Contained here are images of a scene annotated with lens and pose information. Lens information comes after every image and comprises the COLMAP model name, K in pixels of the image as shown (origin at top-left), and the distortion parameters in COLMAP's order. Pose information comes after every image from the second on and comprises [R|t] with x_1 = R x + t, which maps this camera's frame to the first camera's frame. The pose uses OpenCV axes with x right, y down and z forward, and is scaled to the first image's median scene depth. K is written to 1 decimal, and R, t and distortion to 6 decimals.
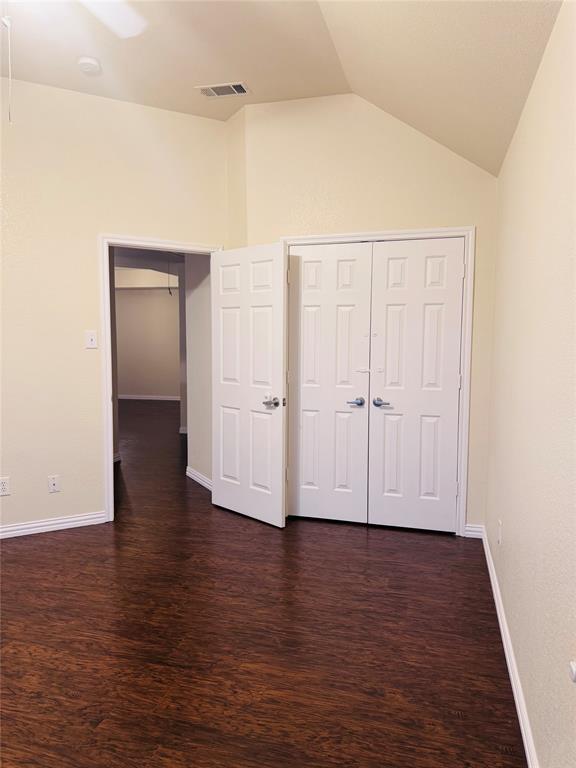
lens RADIAL K [[538.6, 0, 288.0], [0, 538.6, 384.0], [0, 0, 1]] dist [0.004382, 0.000669]
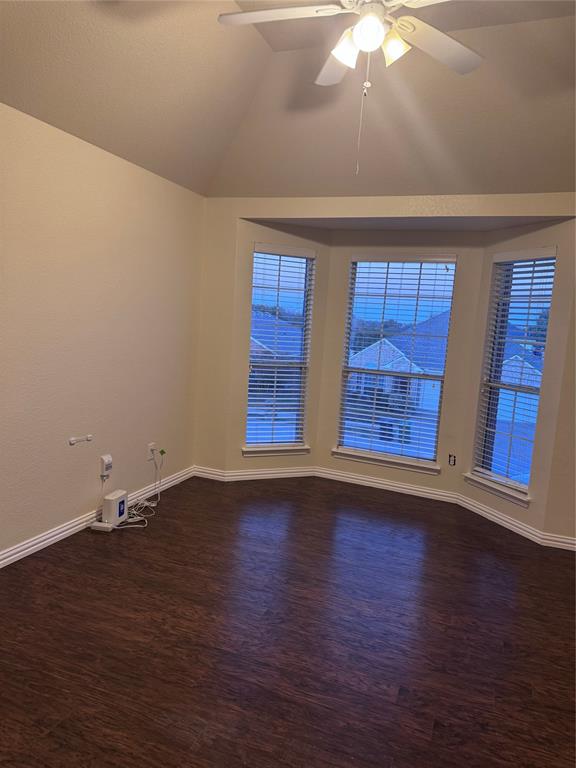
lens RADIAL K [[538.6, 0, 288.0], [0, 538.6, 384.0], [0, 0, 1]] dist [0.004382, 0.000669]
pose [[-0.993742, -0.078638, 0.079328, -0.400121], [-0.060514, 0.975956, 0.209401, -0.202195], [-0.093887, 0.203290, -0.974607, 1.899645]]
